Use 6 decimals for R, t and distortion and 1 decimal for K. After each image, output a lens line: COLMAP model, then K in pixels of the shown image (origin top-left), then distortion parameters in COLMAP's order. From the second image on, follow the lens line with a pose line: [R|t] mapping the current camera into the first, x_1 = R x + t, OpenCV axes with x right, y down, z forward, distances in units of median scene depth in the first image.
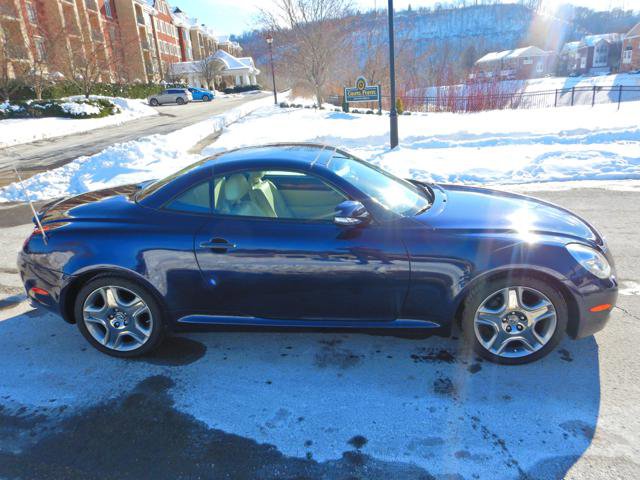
lens RADIAL K [[453.7, 0, 320.0], [0, 453.7, 240.0], [0, 0, 1]] dist [0.003663, -0.000353]
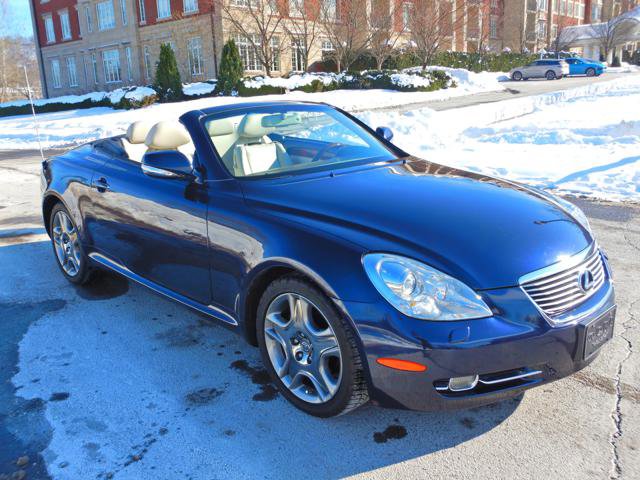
lens RADIAL K [[577.7, 0, 320.0], [0, 577.7, 240.0], [0, 0, 1]] dist [0.009071, 0.000725]
pose [[0.762855, 0.189770, -0.618094, 0.096144], [-0.203544, 0.977839, 0.049005, -0.003192], [0.613695, 0.088426, 0.784576, 0.030096]]
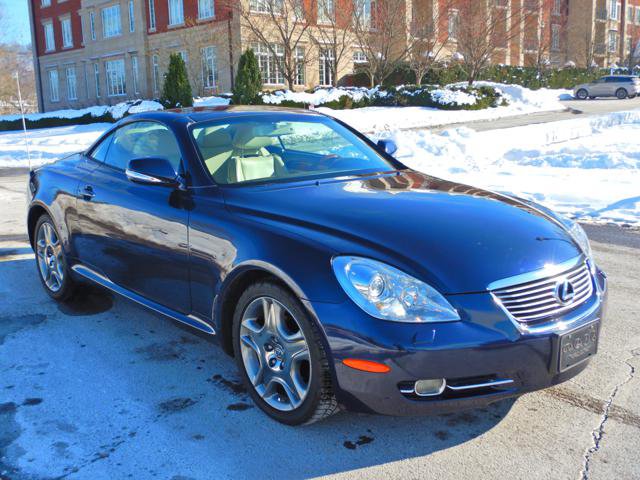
lens RADIAL K [[680.1, 0, 320.0], [0, 680.1, 240.0], [0, 0, 1]] dist [0.003835, 0.016504]
pose [[0.729797, 0.167627, -0.662796, 0.112516], [-0.225141, 0.974325, -0.001485, -0.000266], [0.645530, 0.150306, 0.748799, 0.024221]]
